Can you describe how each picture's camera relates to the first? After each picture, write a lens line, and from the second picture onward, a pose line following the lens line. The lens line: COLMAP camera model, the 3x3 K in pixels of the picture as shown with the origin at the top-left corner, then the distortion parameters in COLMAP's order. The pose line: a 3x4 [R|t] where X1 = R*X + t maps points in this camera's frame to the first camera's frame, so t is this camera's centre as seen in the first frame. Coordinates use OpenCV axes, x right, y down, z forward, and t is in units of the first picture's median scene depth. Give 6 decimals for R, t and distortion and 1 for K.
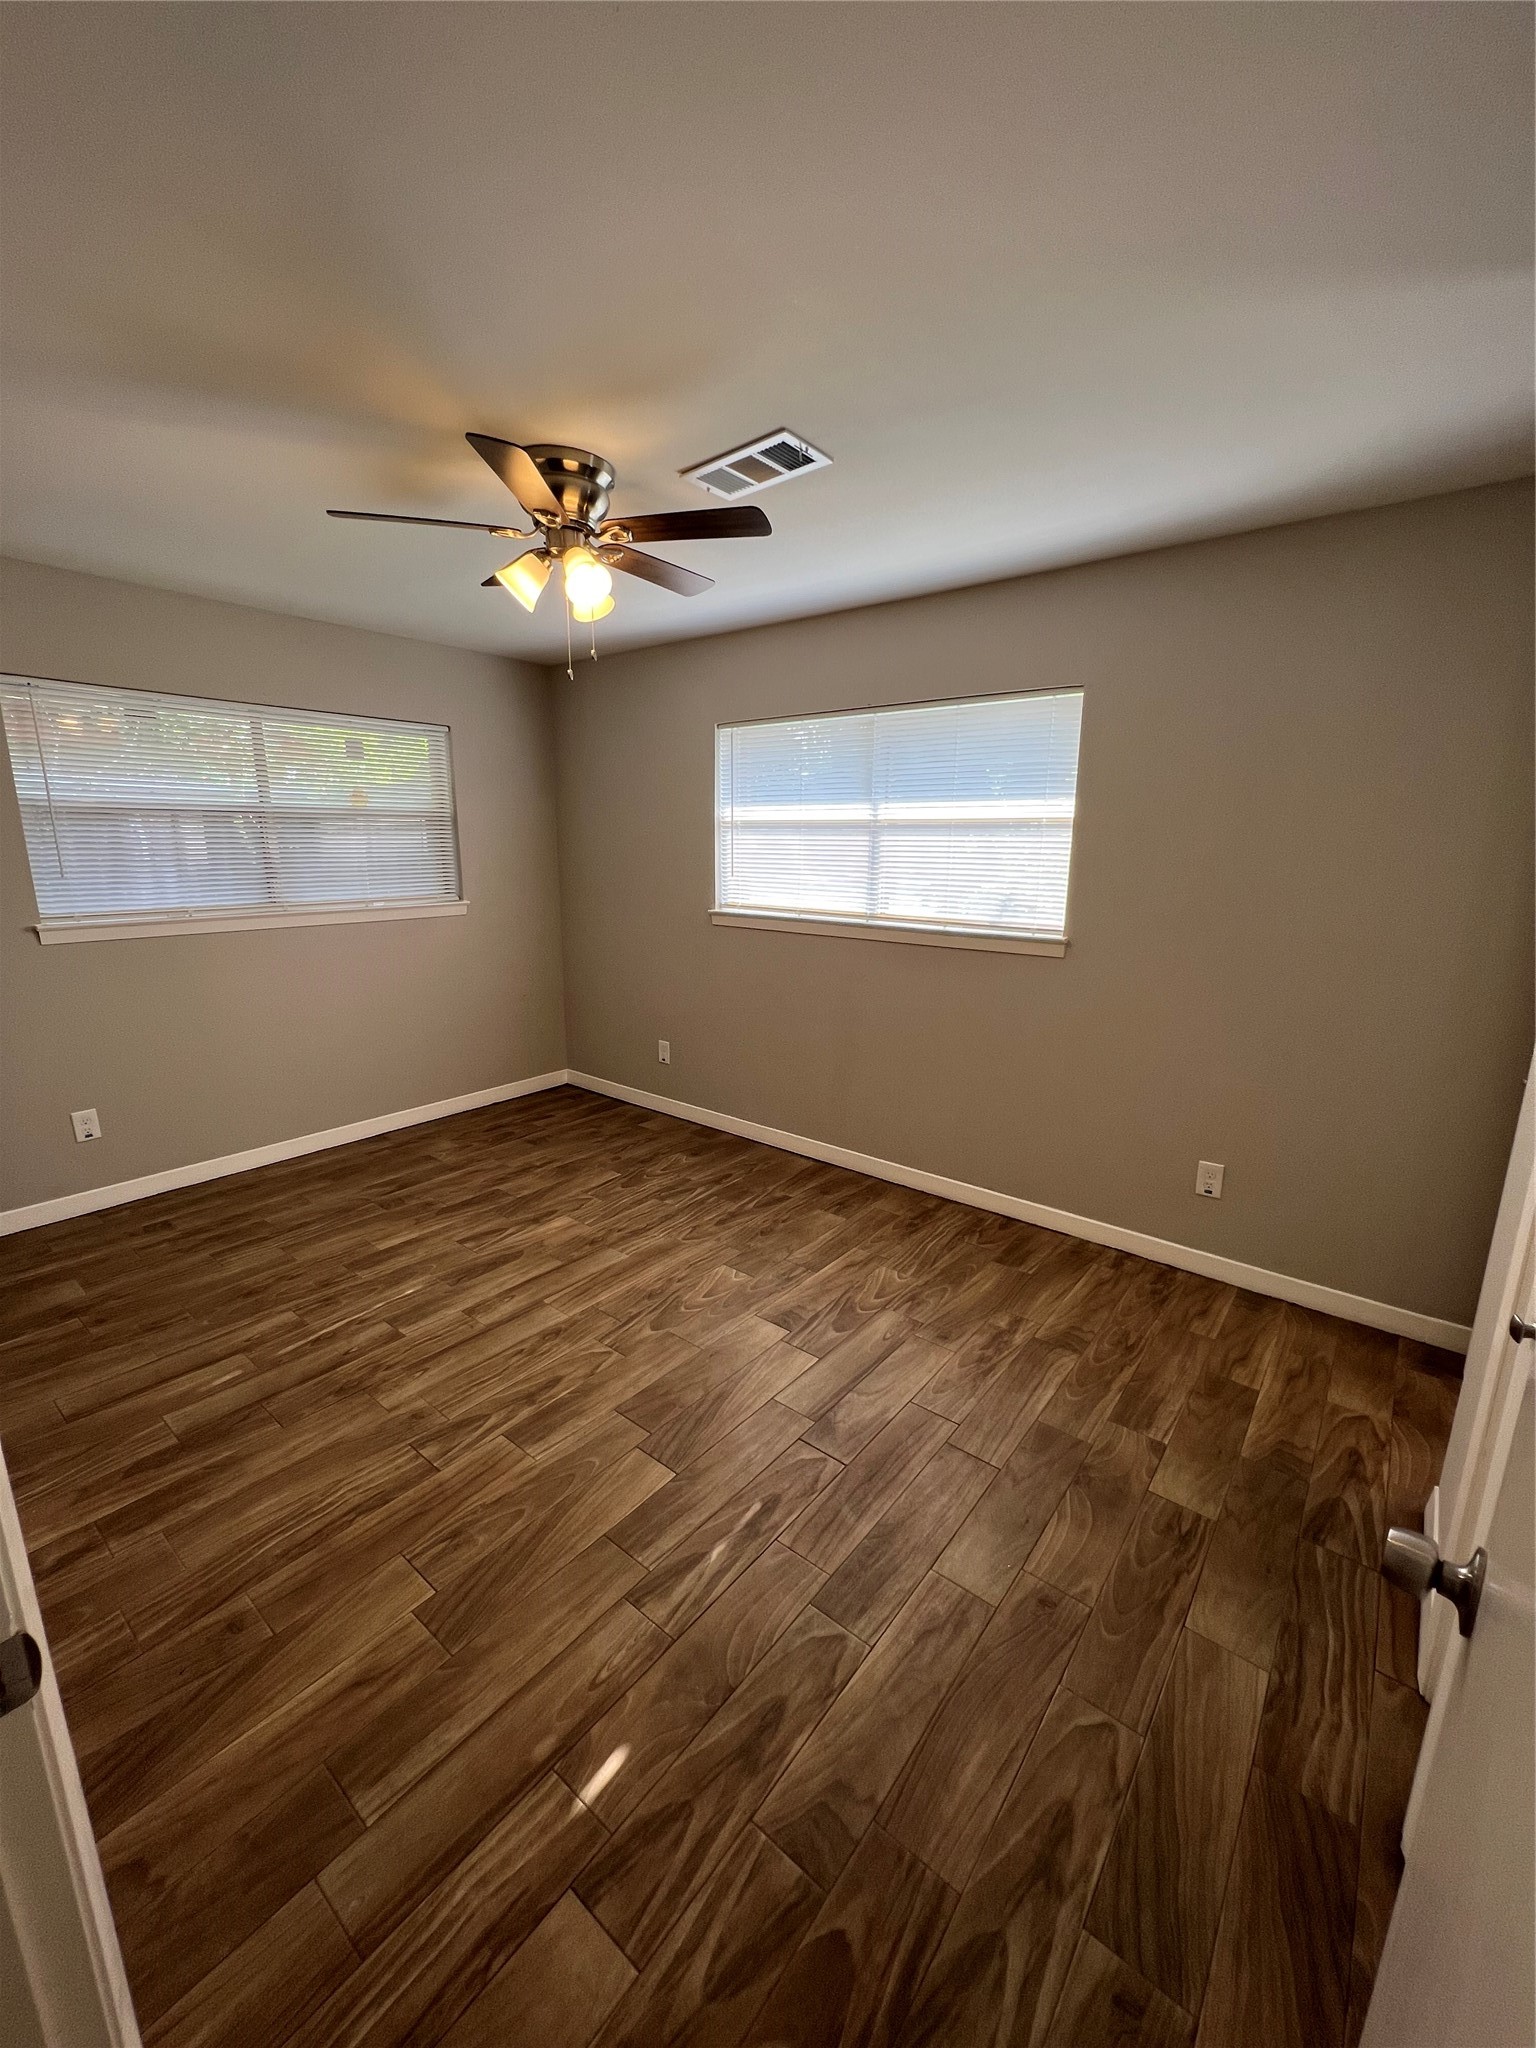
lens RADIAL K [[812.5, 0, 777.5], [0, 812.5, 1032.0], [0, 0, 1]] dist [0.000638, 0.000104]
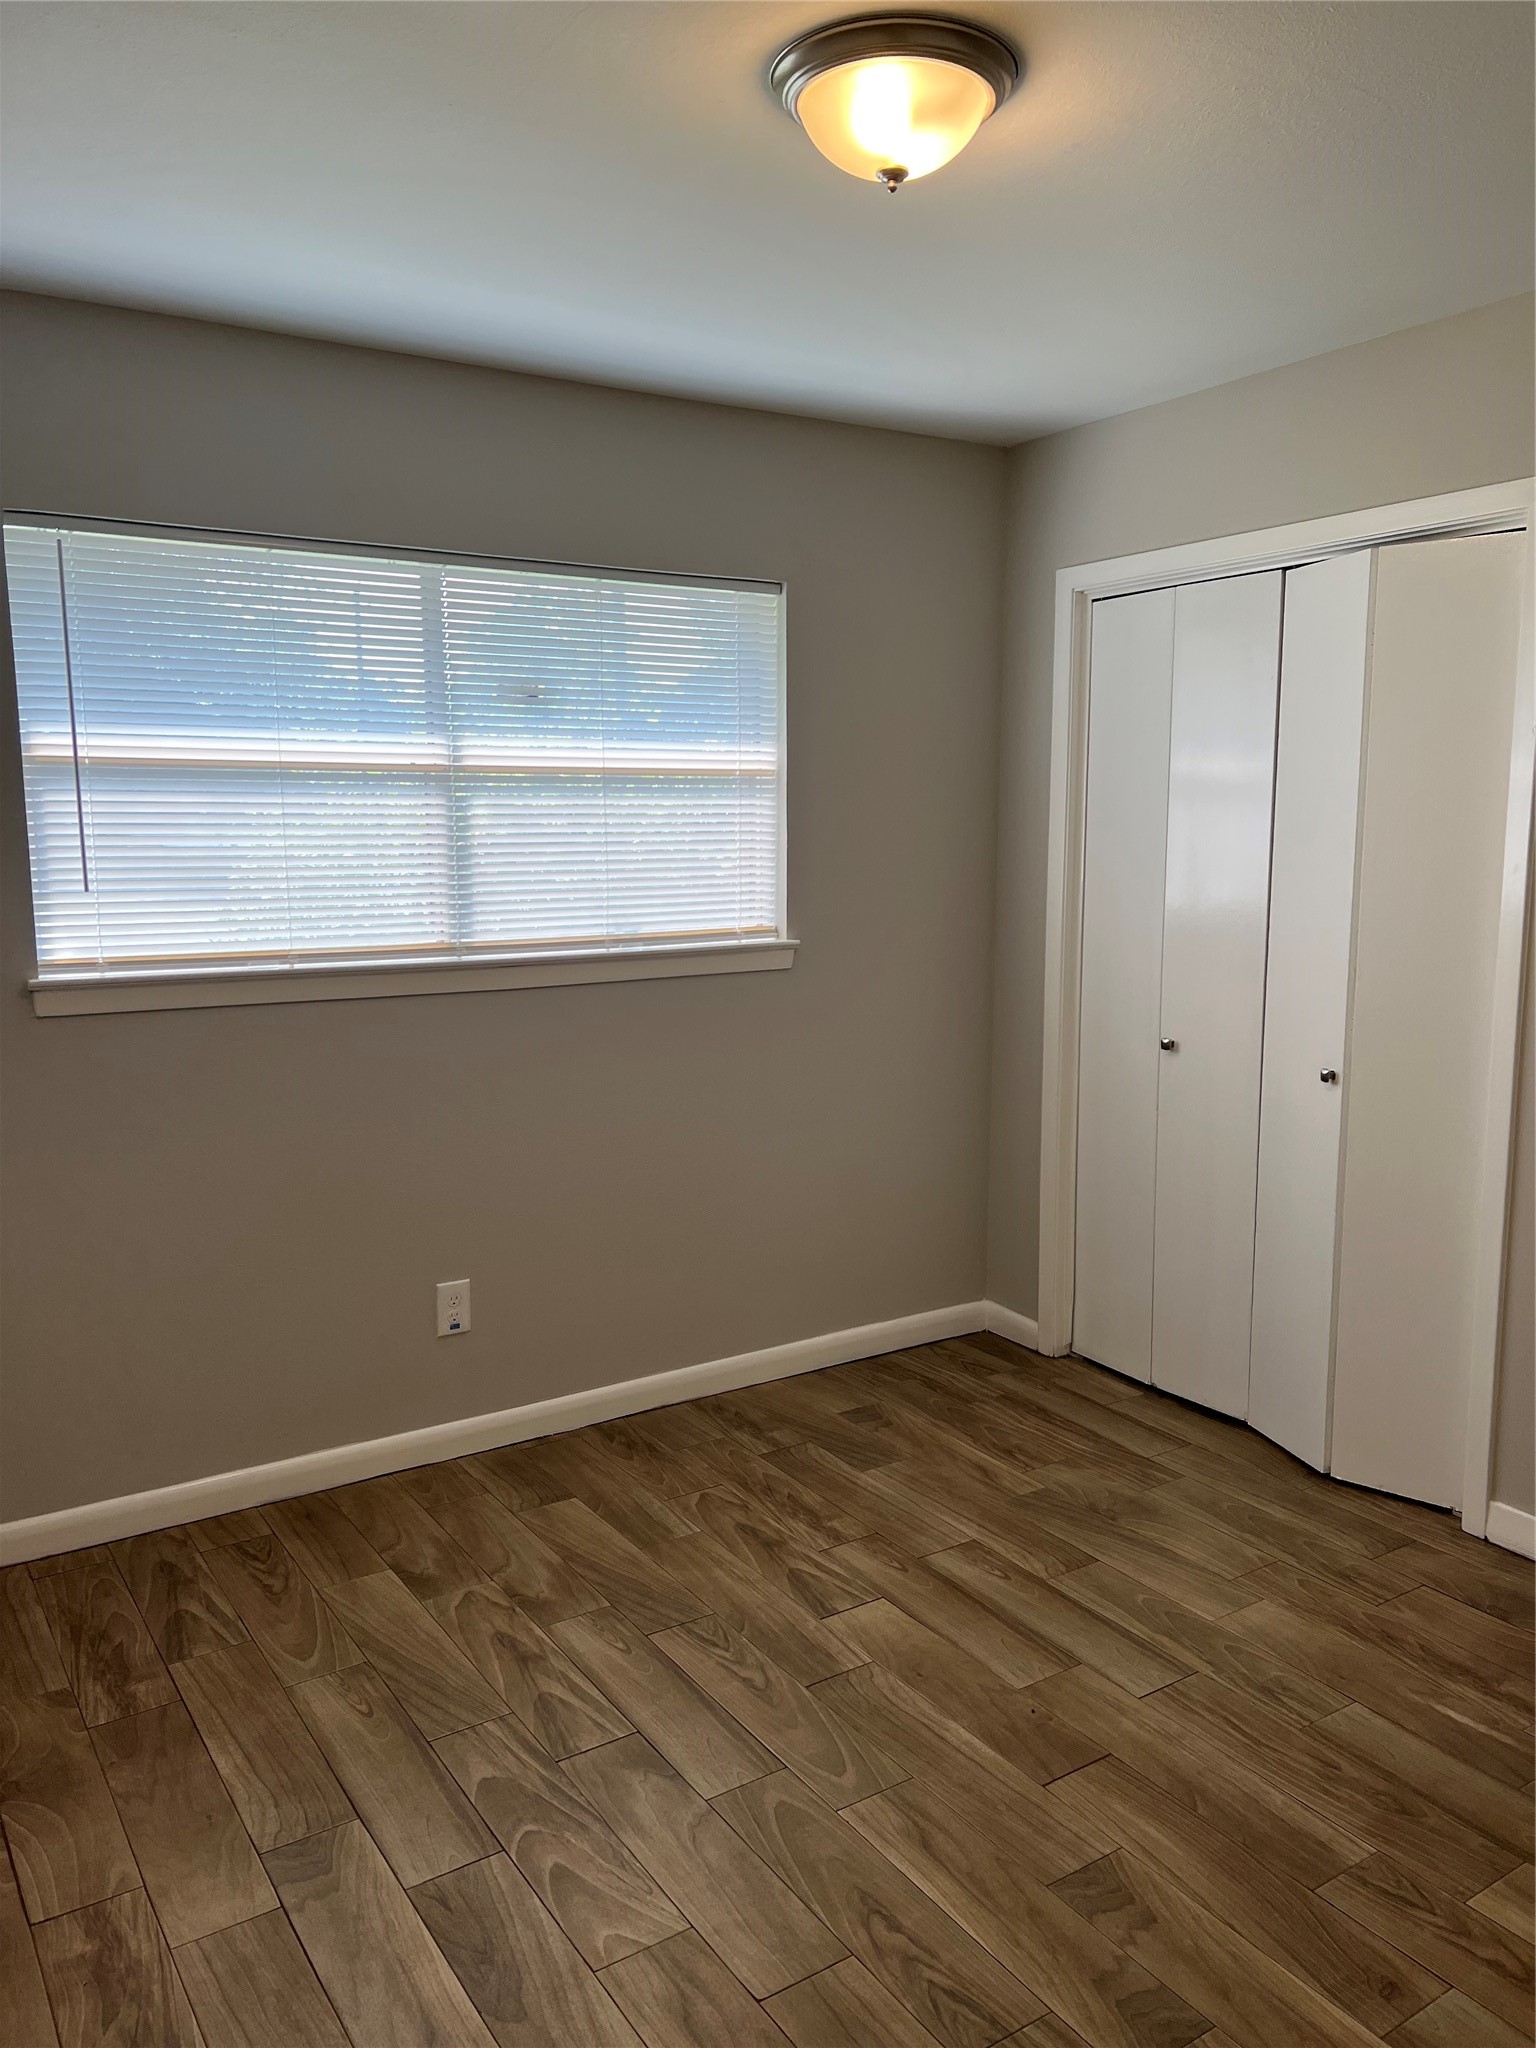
lens RADIAL K [[1528.9, 0, 763.9], [0, 1528.9, 1022.1], [0, 0, 1]] dist [-0.003081, 0.003510]
pose [[0.277722, -0.152625, 0.948460, -0.779802], [0.215657, 0.972005, 0.093266, -0.150531], [-0.936142, 0.178640, 0.302861, 0.551419]]
